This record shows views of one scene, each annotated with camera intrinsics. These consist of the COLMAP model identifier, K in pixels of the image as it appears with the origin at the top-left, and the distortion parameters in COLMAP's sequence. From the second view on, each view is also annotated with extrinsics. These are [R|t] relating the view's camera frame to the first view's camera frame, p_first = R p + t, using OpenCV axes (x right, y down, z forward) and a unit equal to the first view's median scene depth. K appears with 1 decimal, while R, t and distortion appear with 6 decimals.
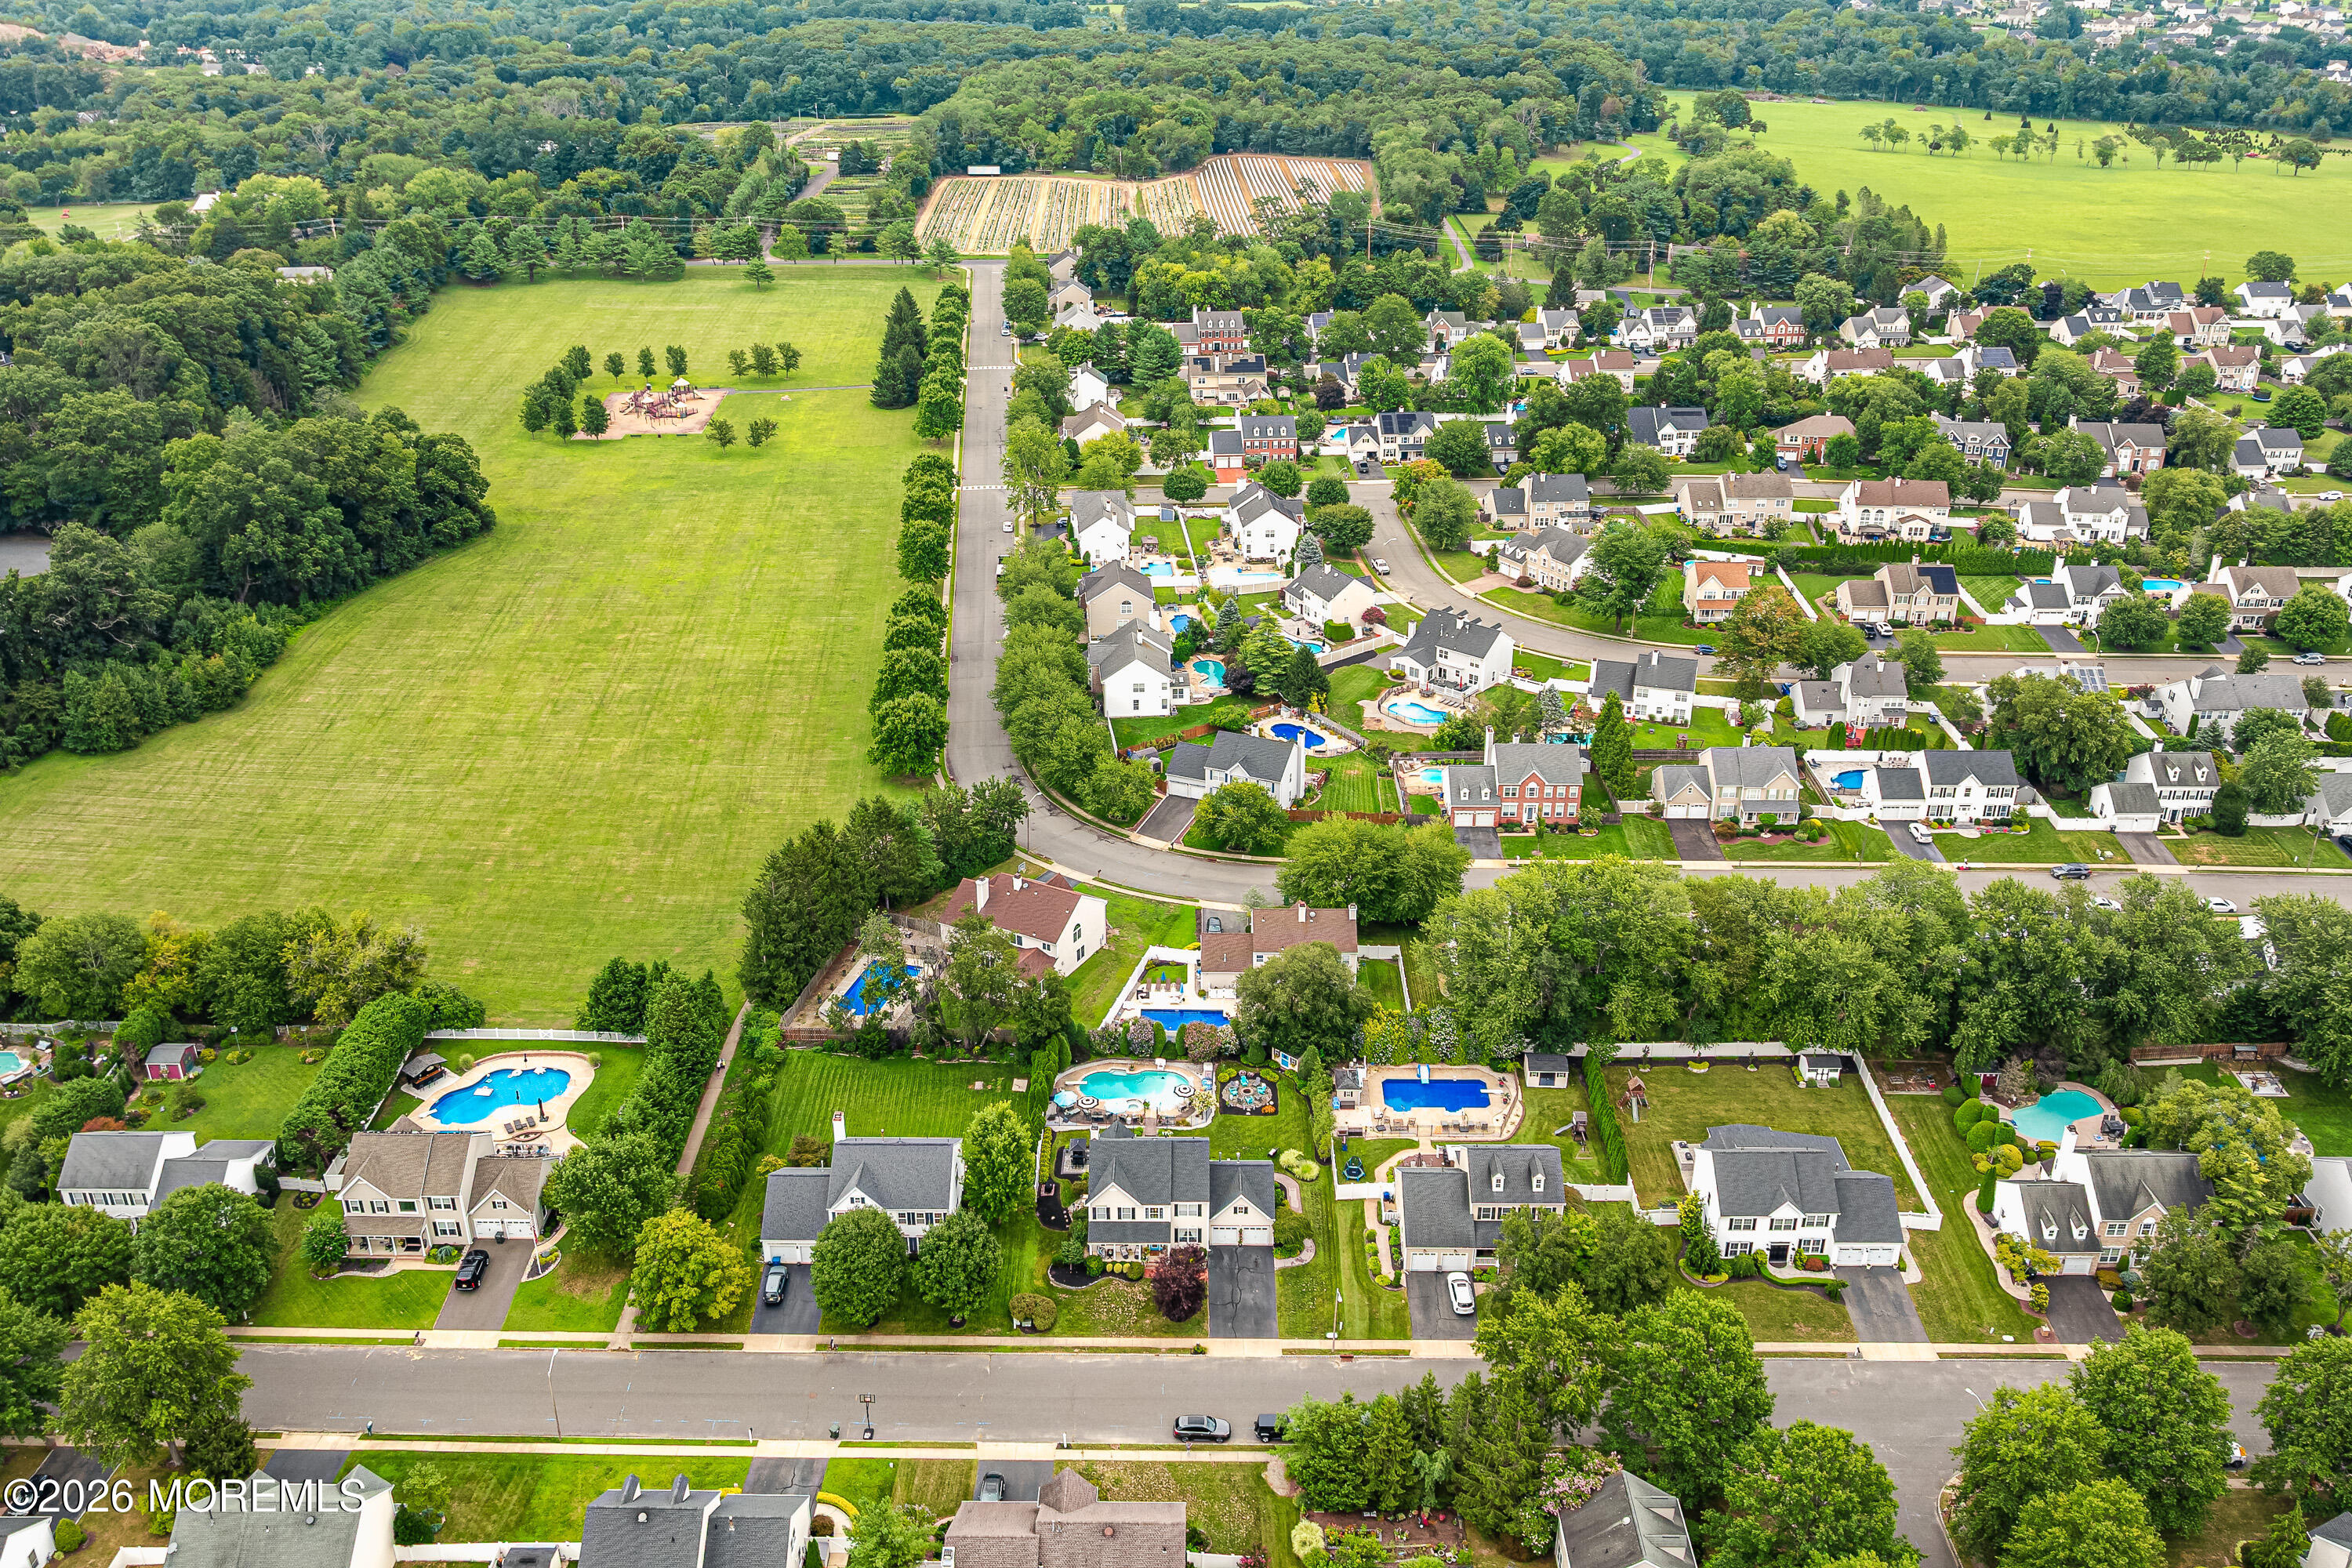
lens RADIAL K [[1971.2, 0, 1185.9], [0, 1971.2, 772.2], [0, 0, 1]] dist [-0.018722, -0.010606]
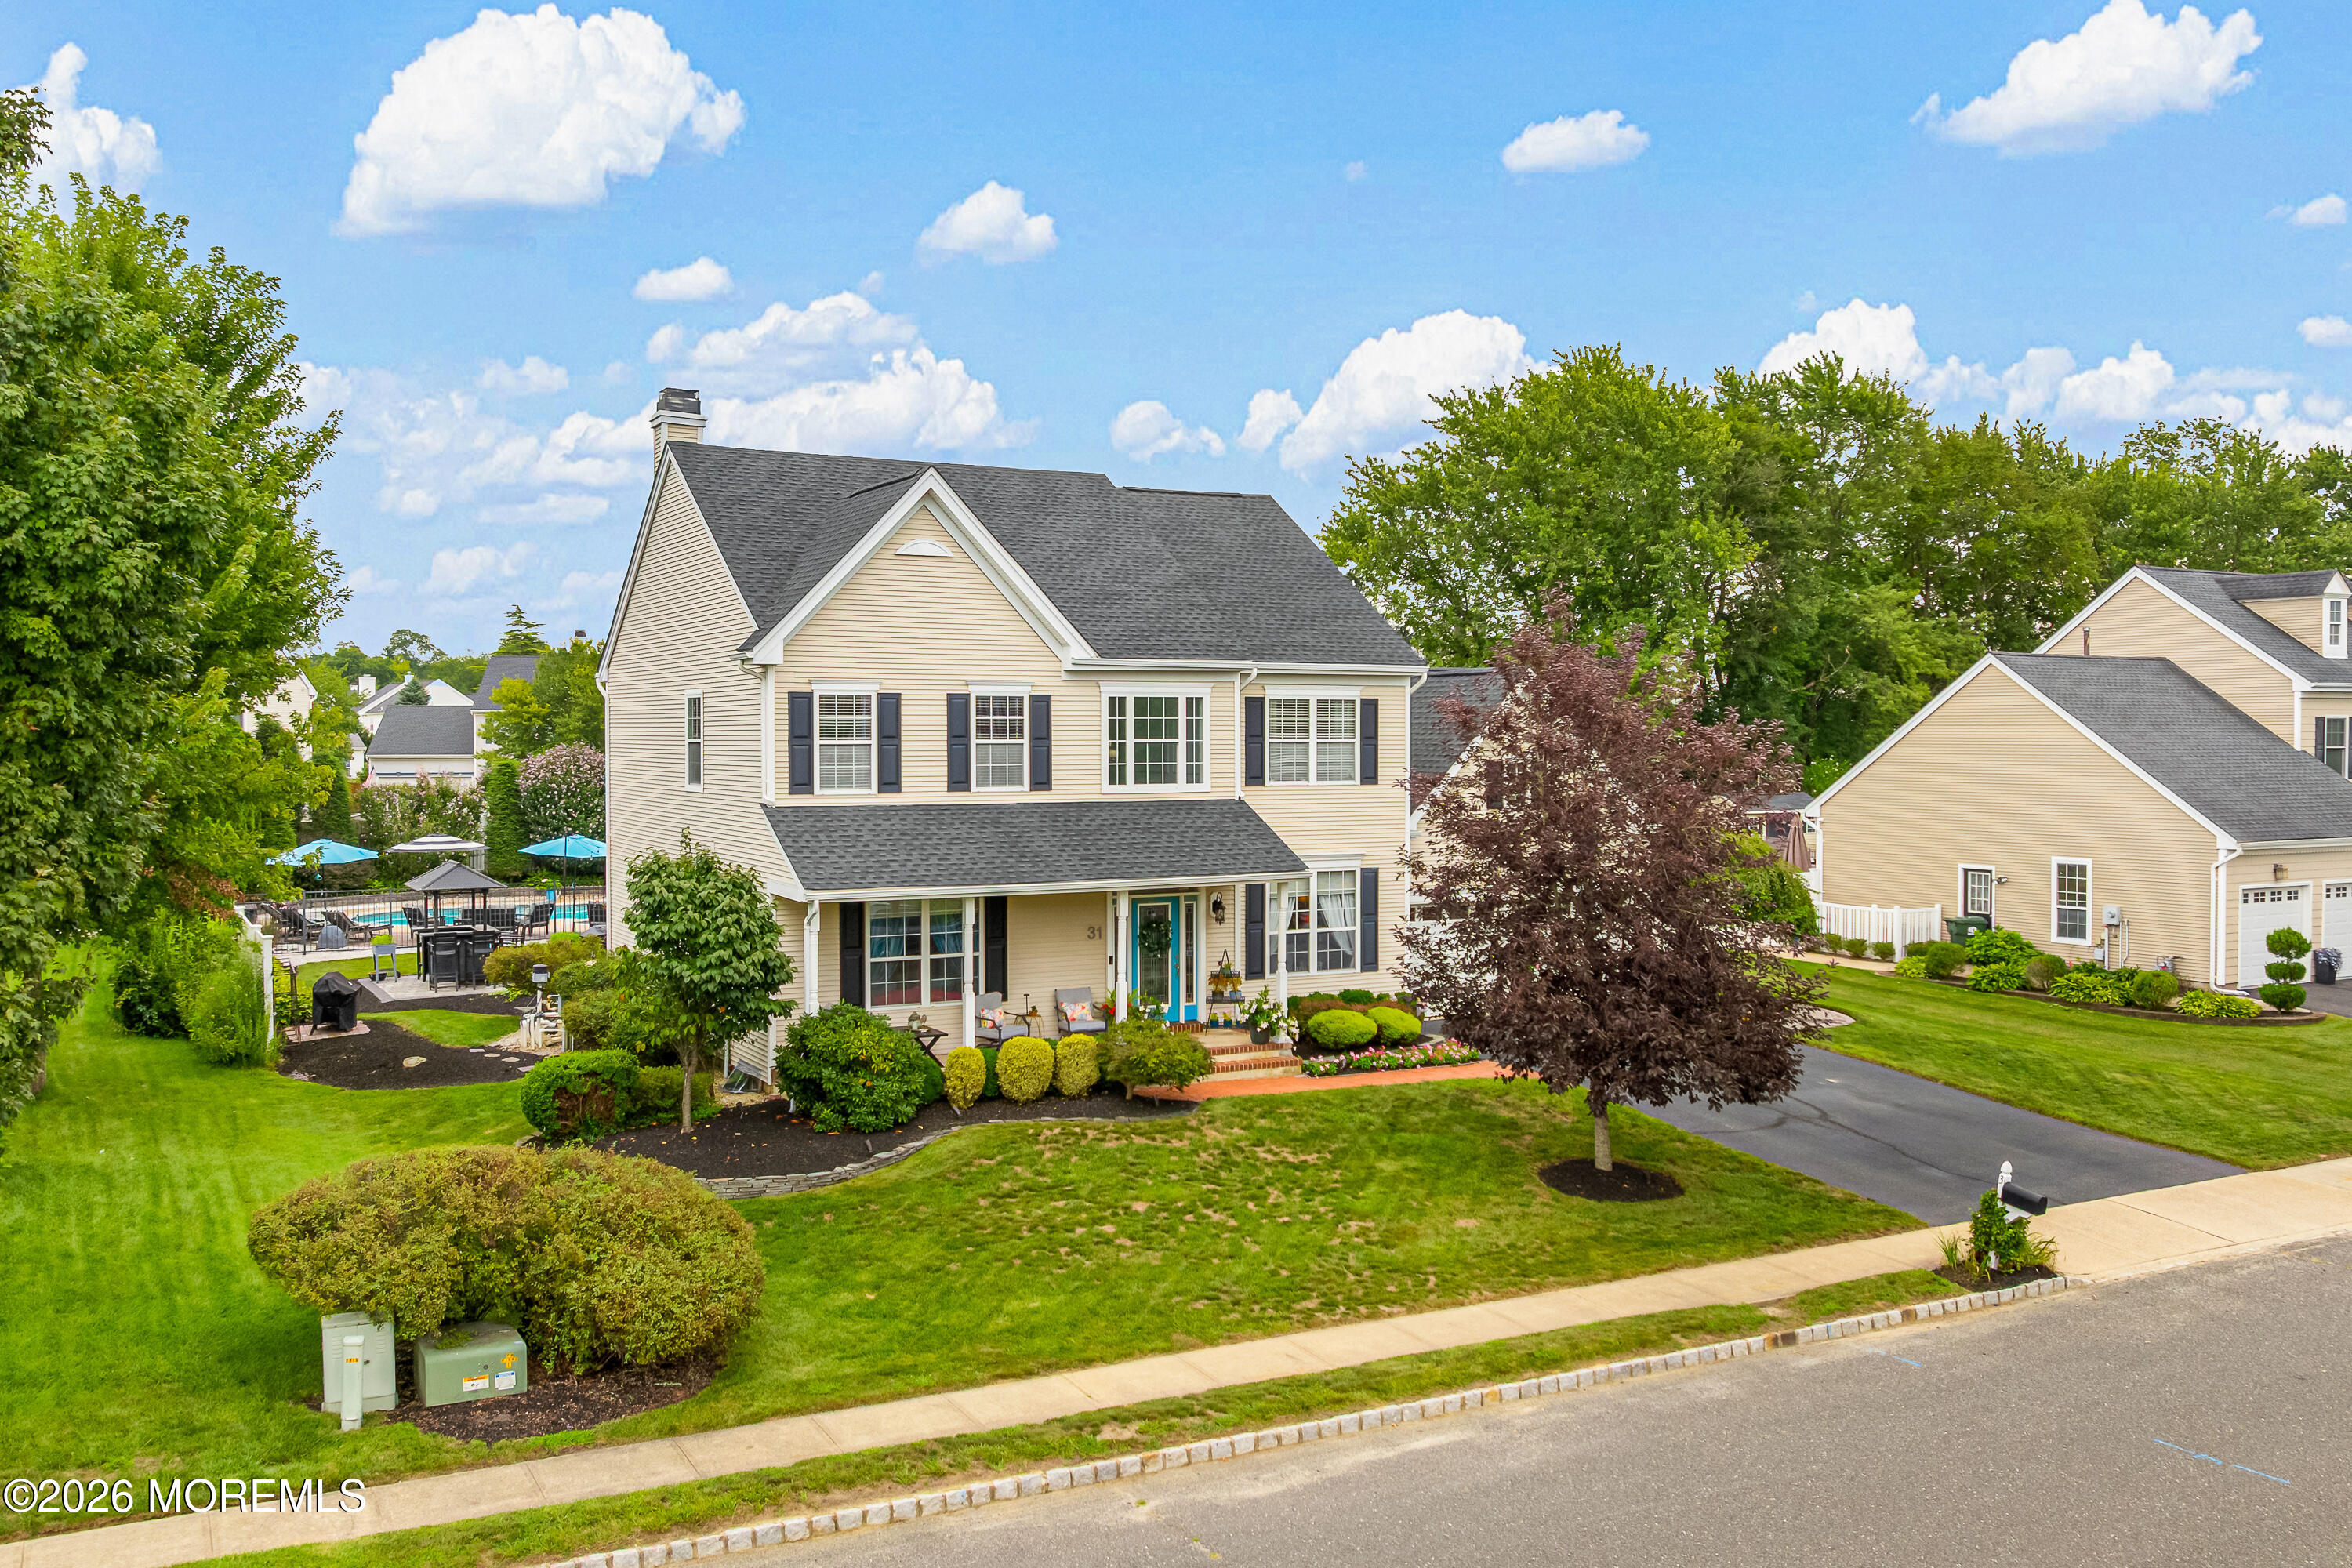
lens RADIAL K [[1971.2, 0, 1190.5], [0, 1971.2, 801.6], [0, 0, 1]] dist [-0.018722, -0.010606]
pose [[0.872697, -0.016448, 0.487984, -0.082300], [0.211588, 0.913454, -0.347609, 0.251776], [-0.440034, 0.406609, 0.800649, 0.765615]]
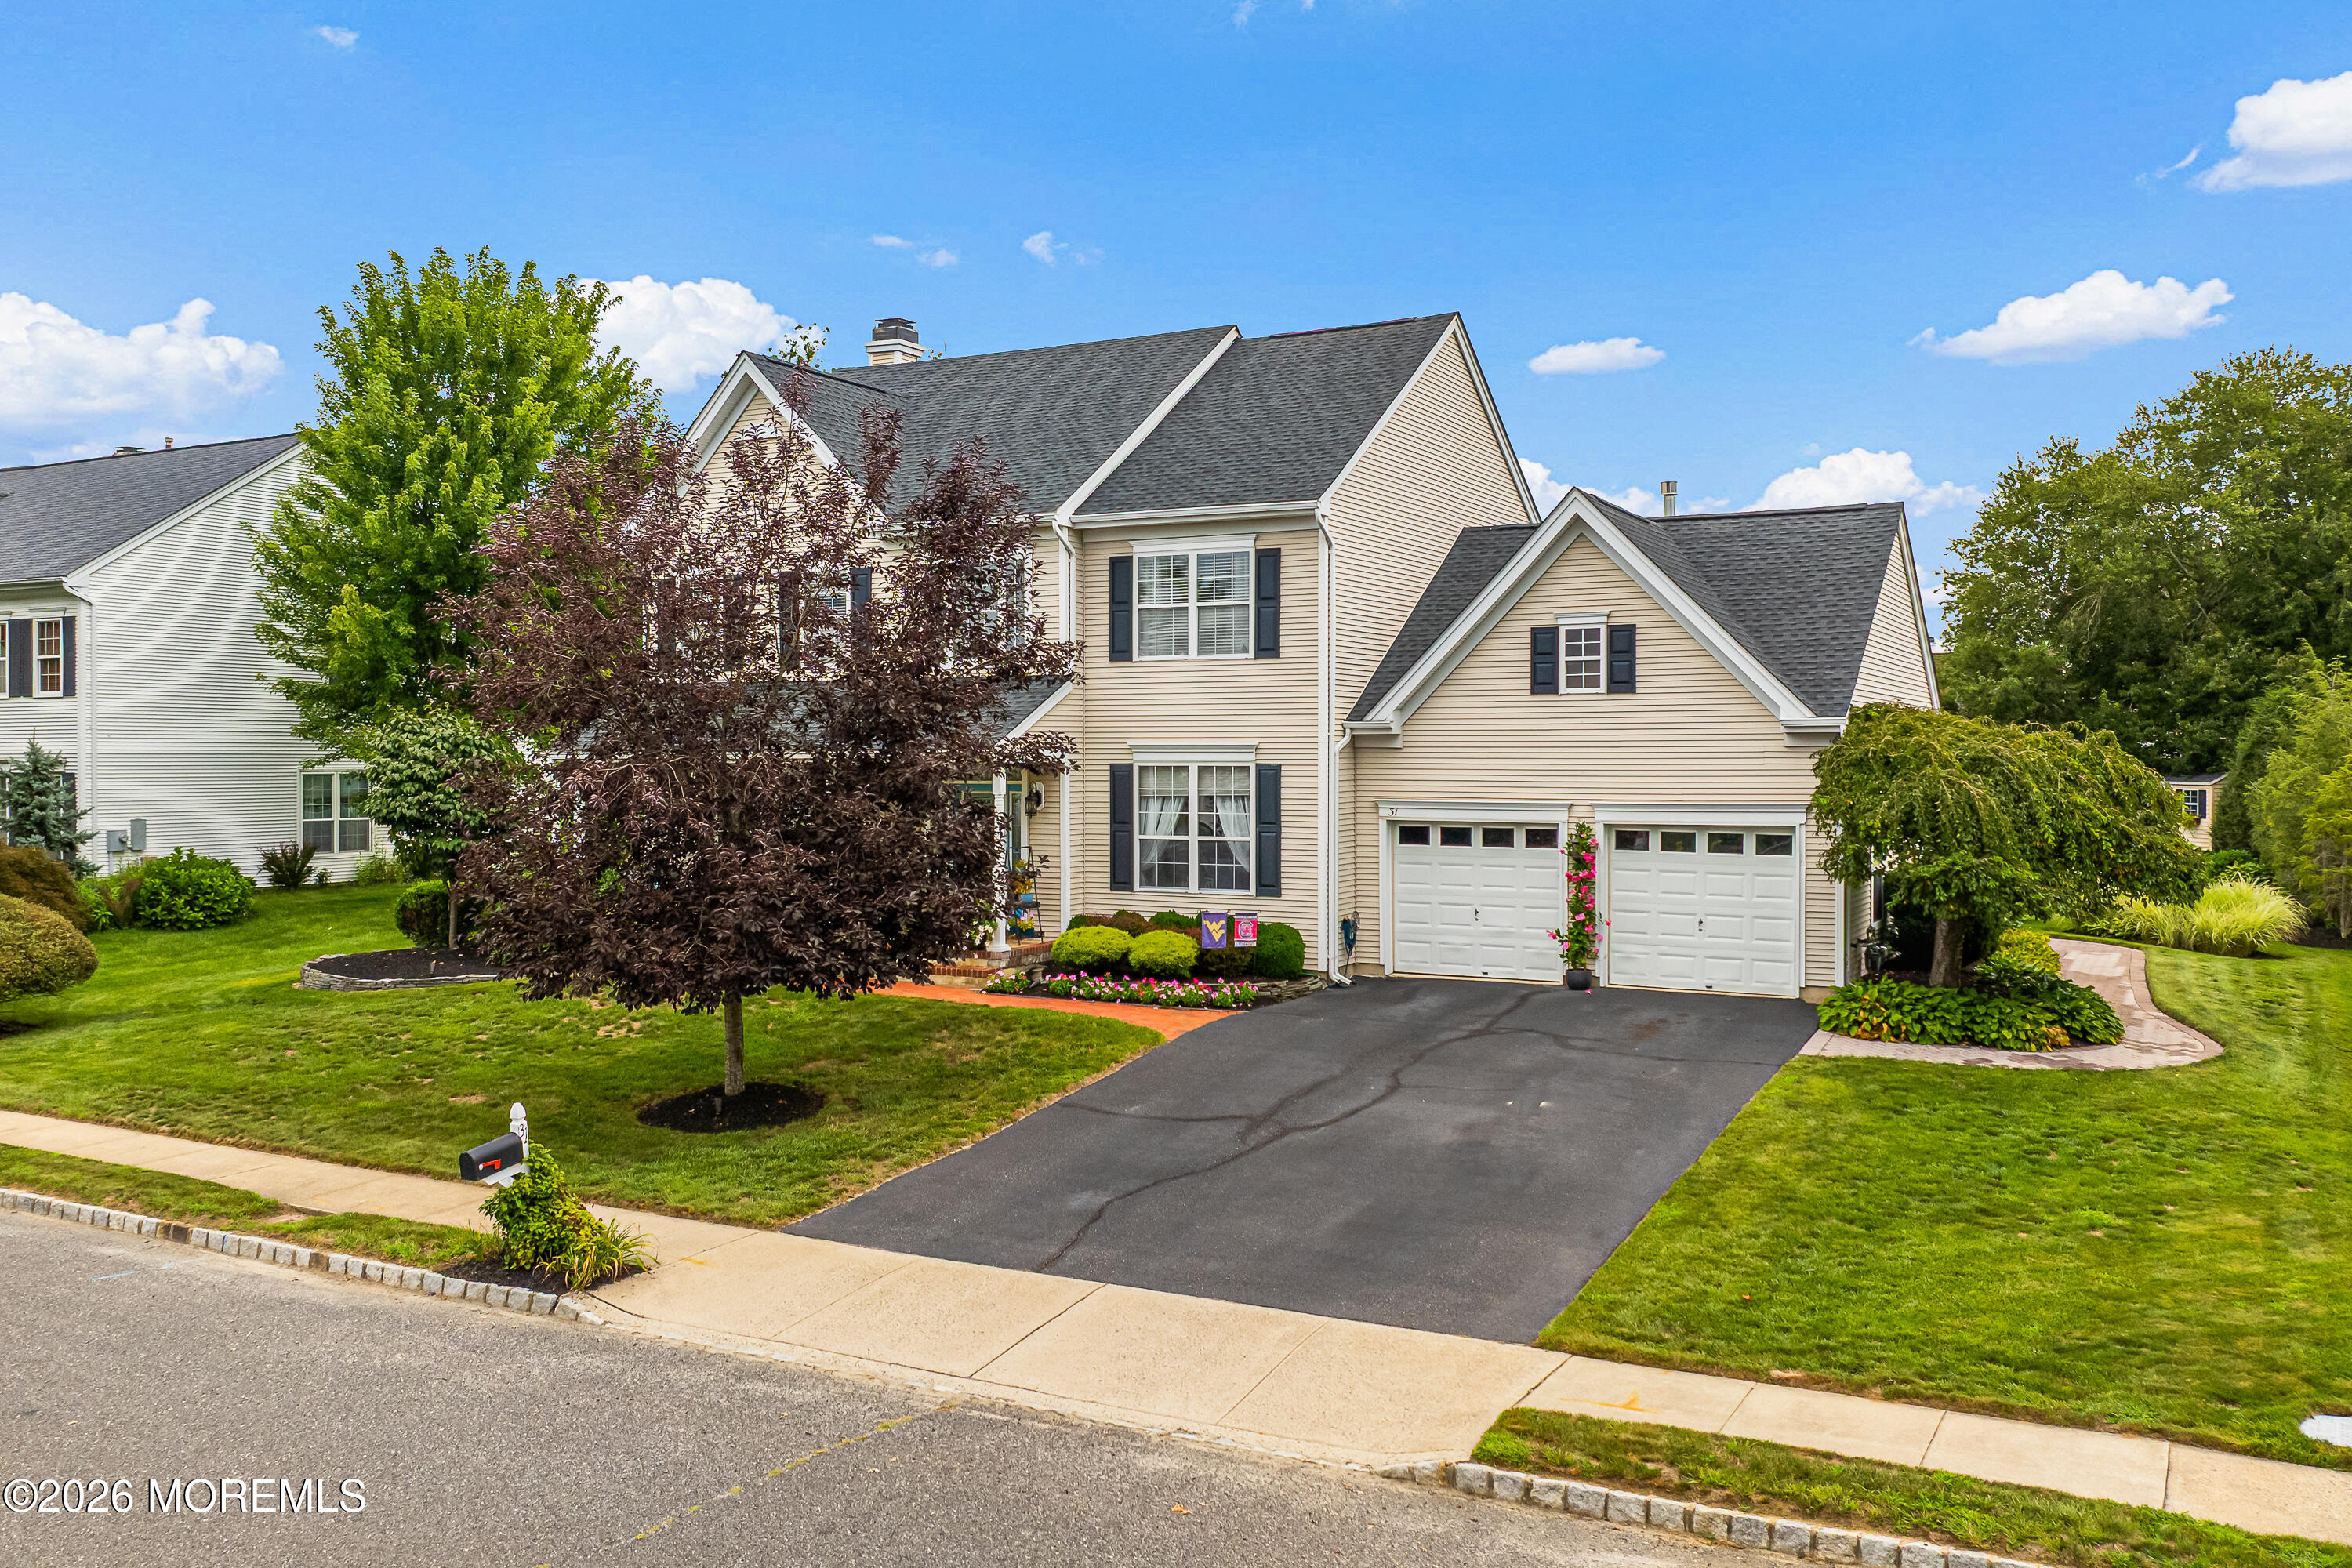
lens RADIAL K [[1971.2, 0, 1163.9], [0, 1971.2, 790.6], [0, 0, 1]] dist [-0.018722, -0.010606]
pose [[0.881156, 0.008112, -0.472756, 0.058417], [-0.205353, 0.907196, -0.367186, 0.253165], [0.425903, 0.420630, 0.801047, 0.786219]]
